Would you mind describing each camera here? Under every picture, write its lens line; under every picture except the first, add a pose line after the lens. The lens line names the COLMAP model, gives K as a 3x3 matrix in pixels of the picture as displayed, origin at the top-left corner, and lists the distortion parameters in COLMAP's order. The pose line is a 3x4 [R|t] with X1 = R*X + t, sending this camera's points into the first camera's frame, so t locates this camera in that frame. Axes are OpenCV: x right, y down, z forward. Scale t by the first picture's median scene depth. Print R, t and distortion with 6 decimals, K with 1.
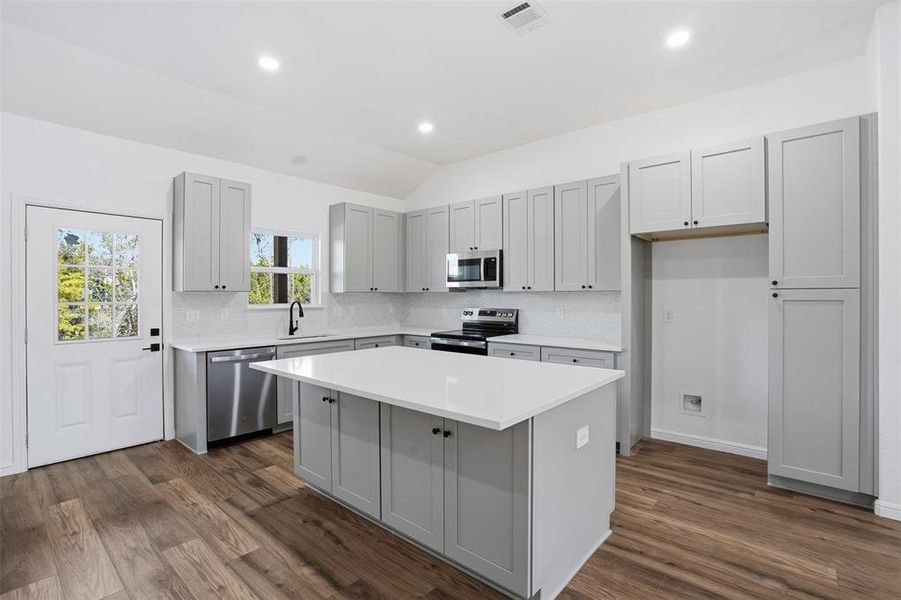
lens RADIAL K [[416.1, 0, 450.5], [0, 416.1, 300.0], [0, 0, 1]] dist [-0.024905, 0.000512]
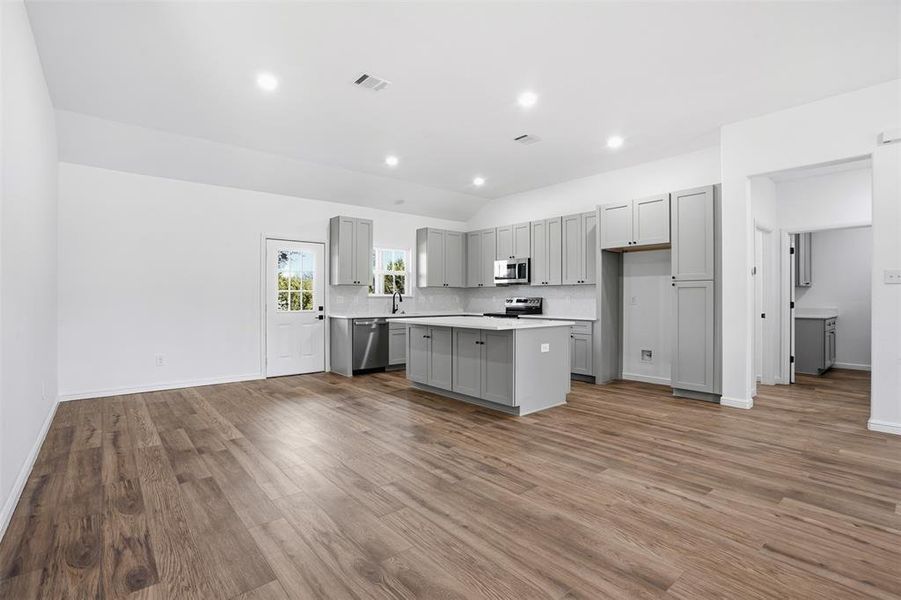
lens RADIAL K [[416.1, 0, 450.5], [0, 416.1, 300.0], [0, 0, 1]] dist [-0.024905, 0.000512]
pose [[0.987926, 0.004247, -0.154868, 0.081064], [-0.005085, 0.999974, -0.005017, 0.045362], [0.154843, 0.005744, 0.987922, -0.595753]]
